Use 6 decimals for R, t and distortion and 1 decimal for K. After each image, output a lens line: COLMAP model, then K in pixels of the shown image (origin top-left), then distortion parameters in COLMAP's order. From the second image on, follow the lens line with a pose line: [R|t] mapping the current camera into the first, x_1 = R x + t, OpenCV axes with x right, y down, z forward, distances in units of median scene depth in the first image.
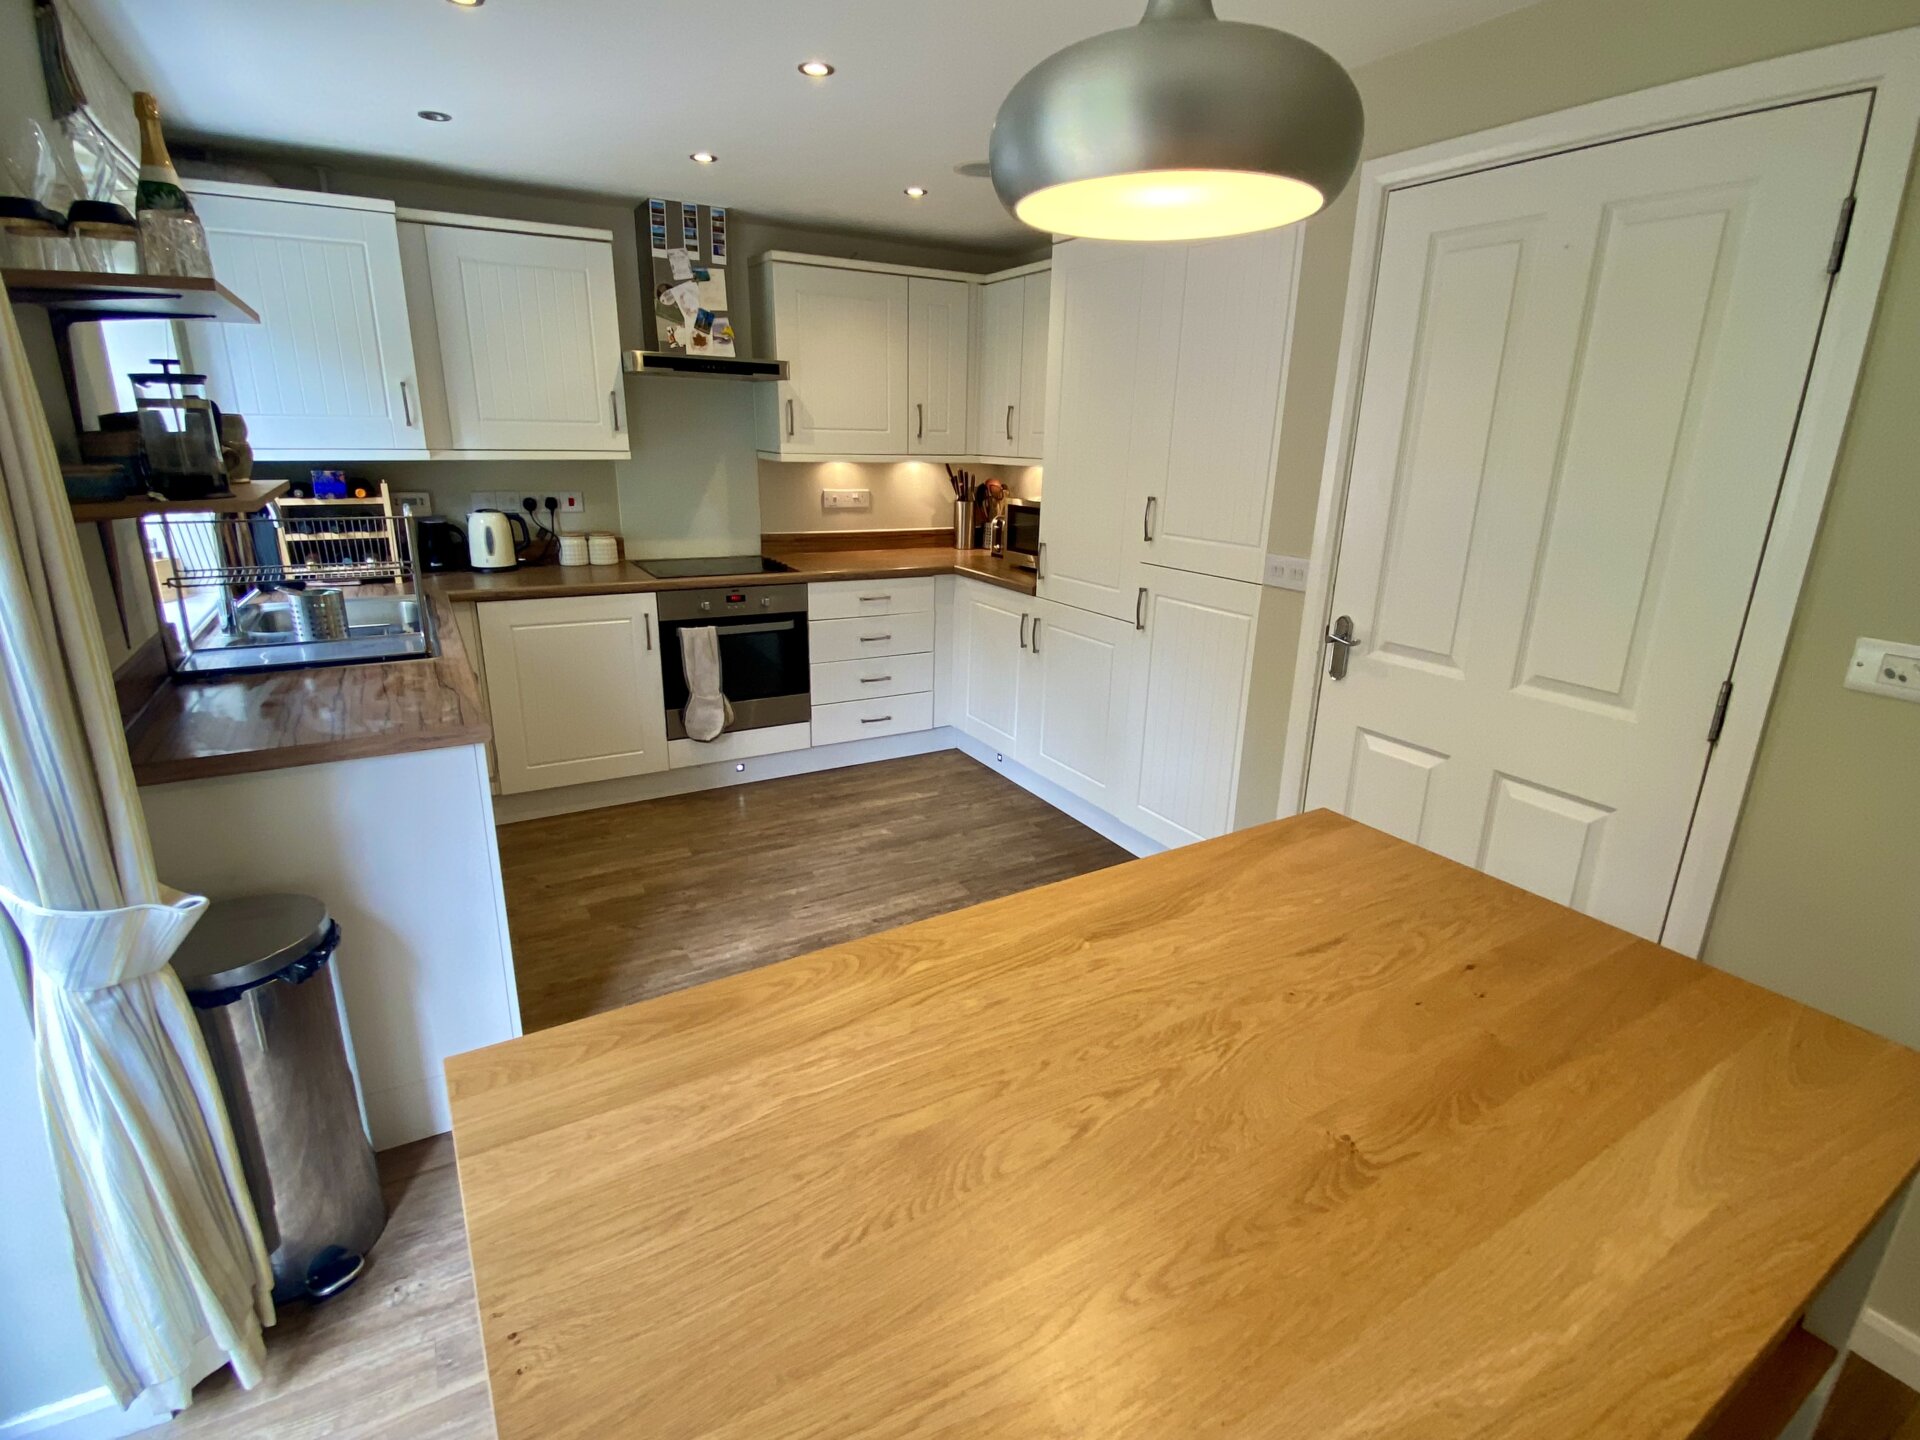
lens RADIAL K [[936.4, 0, 969.7], [0, 936.4, 721.4], [0, 0, 1]] dist [0.016959, -0.004165]
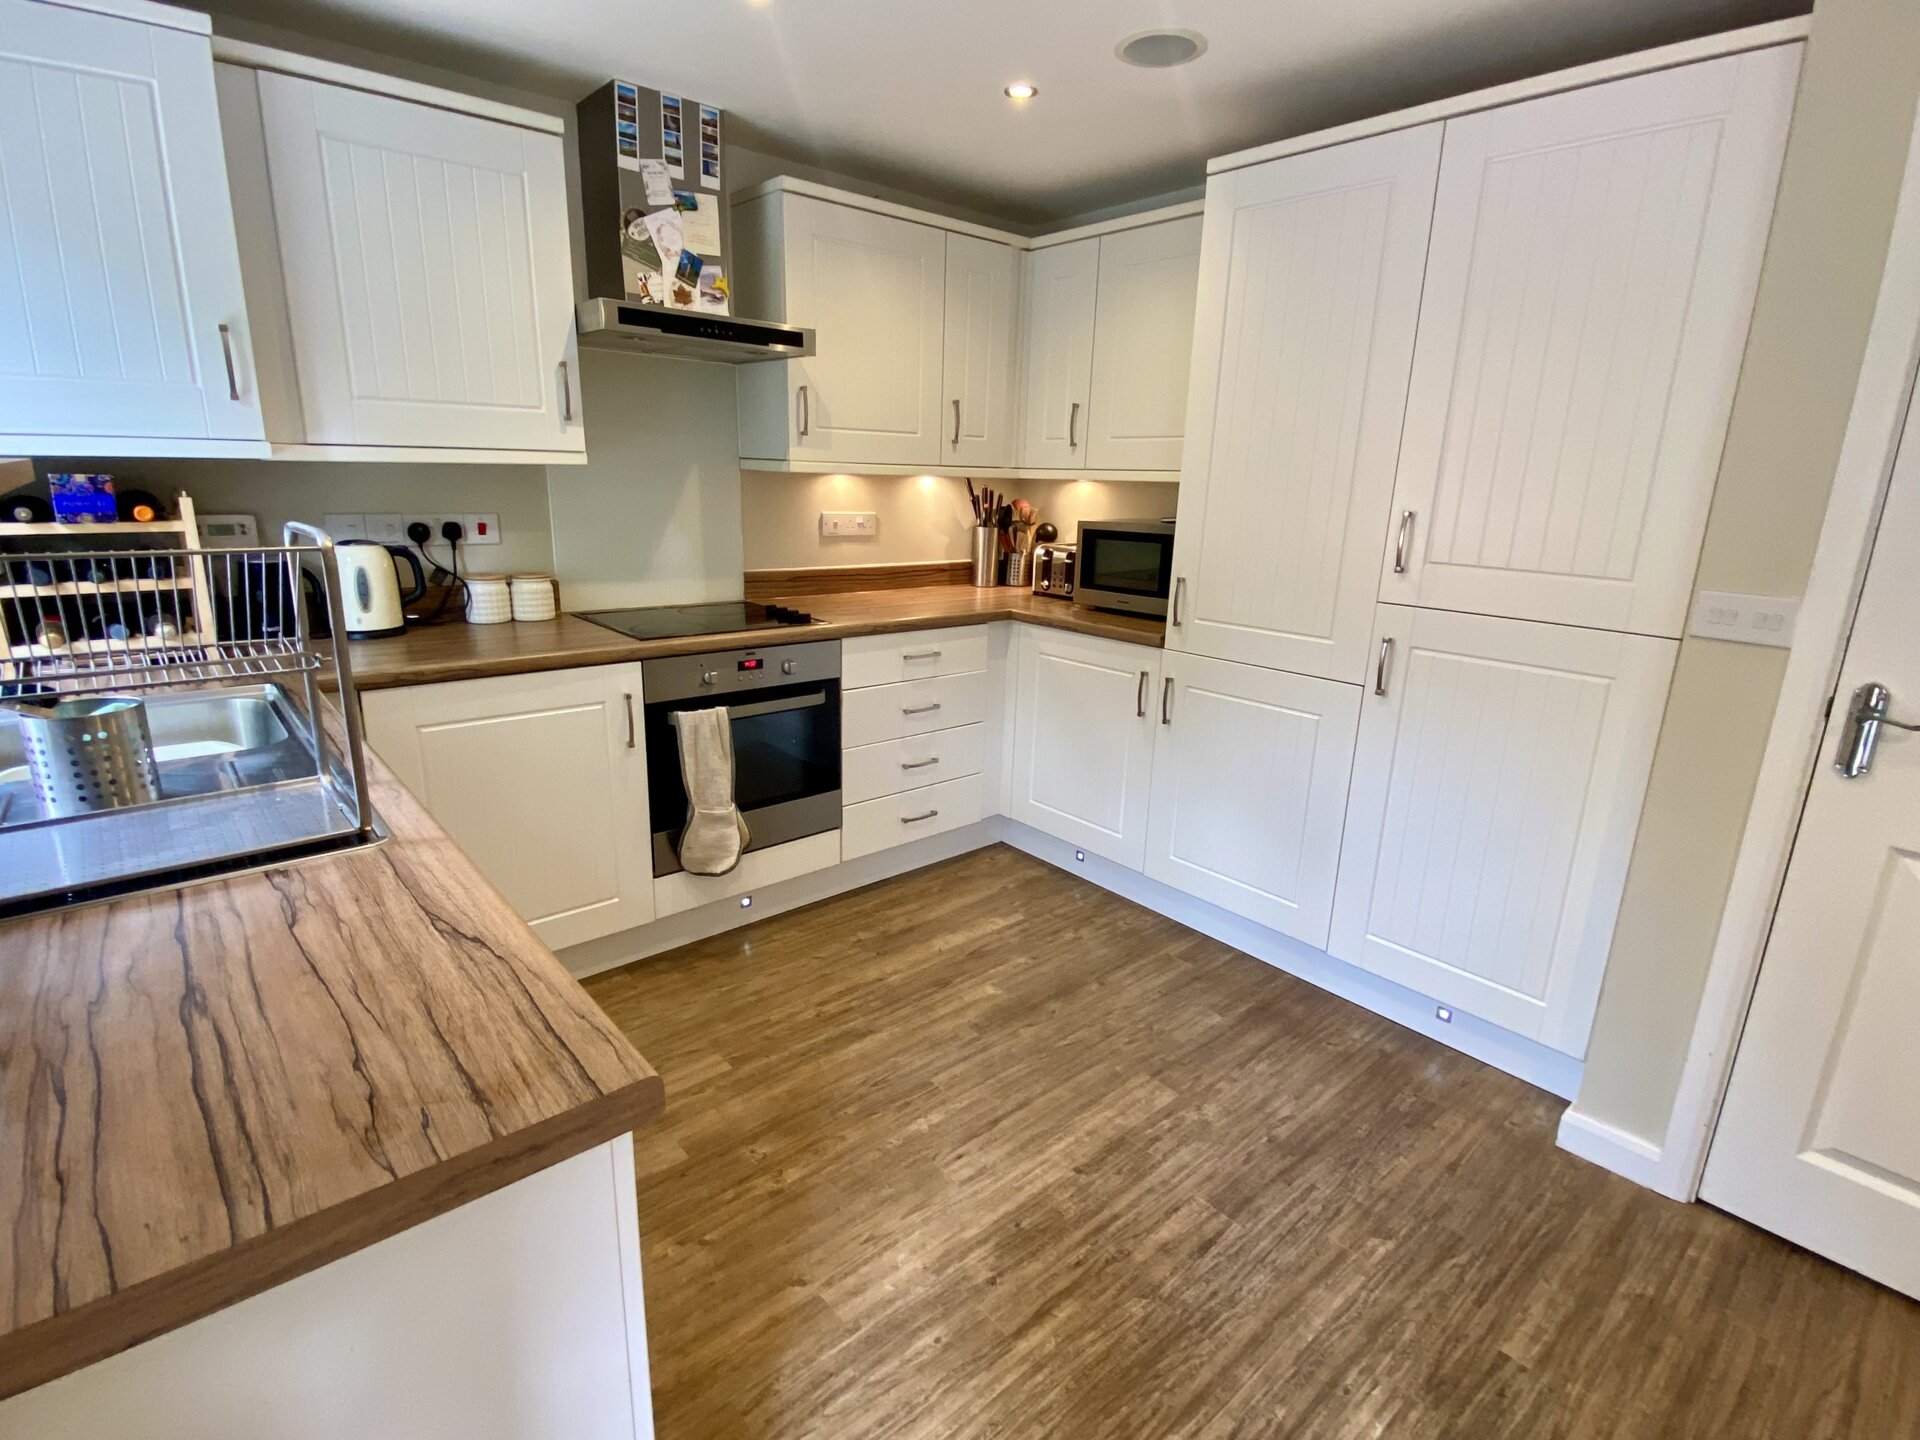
lens RADIAL K [[936.4, 0, 955.1], [0, 936.4, 714.9], [0, 0, 1]] dist [0.016959, -0.004165]
pose [[0.982597, -0.042638, 0.180788, -0.229399], [0.049748, 0.998149, -0.034977, -0.063225], [-0.178962, 0.043362, 0.982900, 0.297322]]
